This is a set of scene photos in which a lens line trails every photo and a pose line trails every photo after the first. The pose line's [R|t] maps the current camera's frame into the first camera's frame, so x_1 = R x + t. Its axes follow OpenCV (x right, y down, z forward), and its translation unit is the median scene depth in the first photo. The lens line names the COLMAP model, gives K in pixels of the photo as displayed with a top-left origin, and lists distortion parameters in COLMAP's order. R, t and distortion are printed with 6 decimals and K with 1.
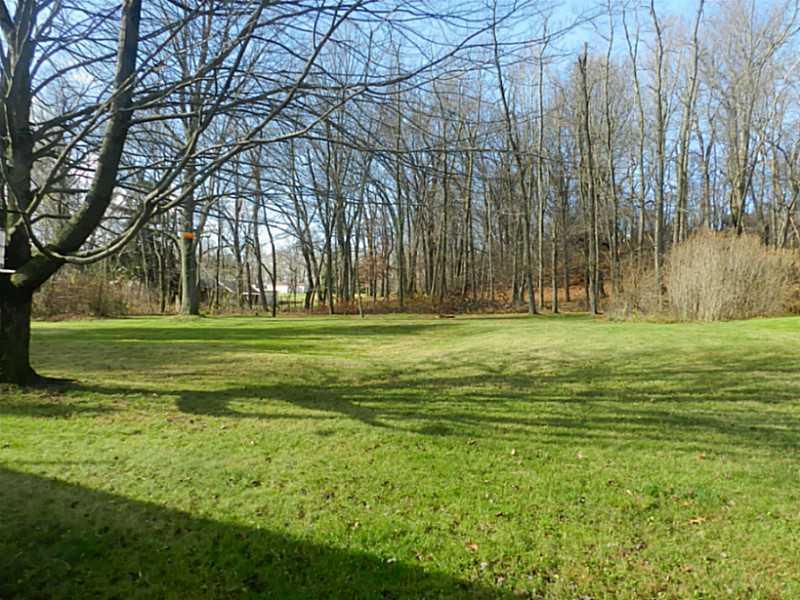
lens RADIAL K [[583.6, 0, 400.0], [0, 583.6, 300.0], [0, 0, 1]] dist [-0.000011, -0.000155]
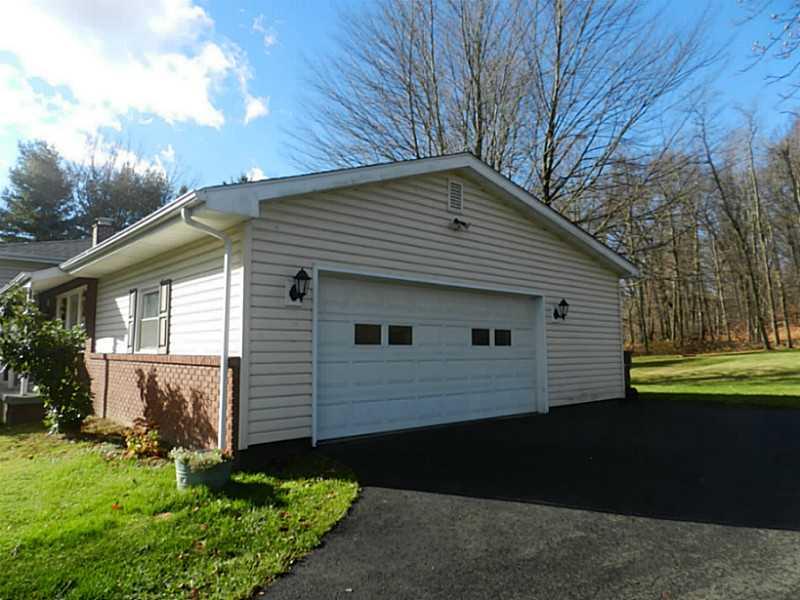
lens RADIAL K [[531.2, 0, 398.8], [0, 531.2, 302.3], [0, 0, 1]] dist [0.002189, -0.000958]
pose [[0.916470, -0.093317, -0.389069, -0.036301], [0.053310, 0.992231, -0.112409, 0.008049], [0.396536, 0.082278, 0.914325, -0.311398]]
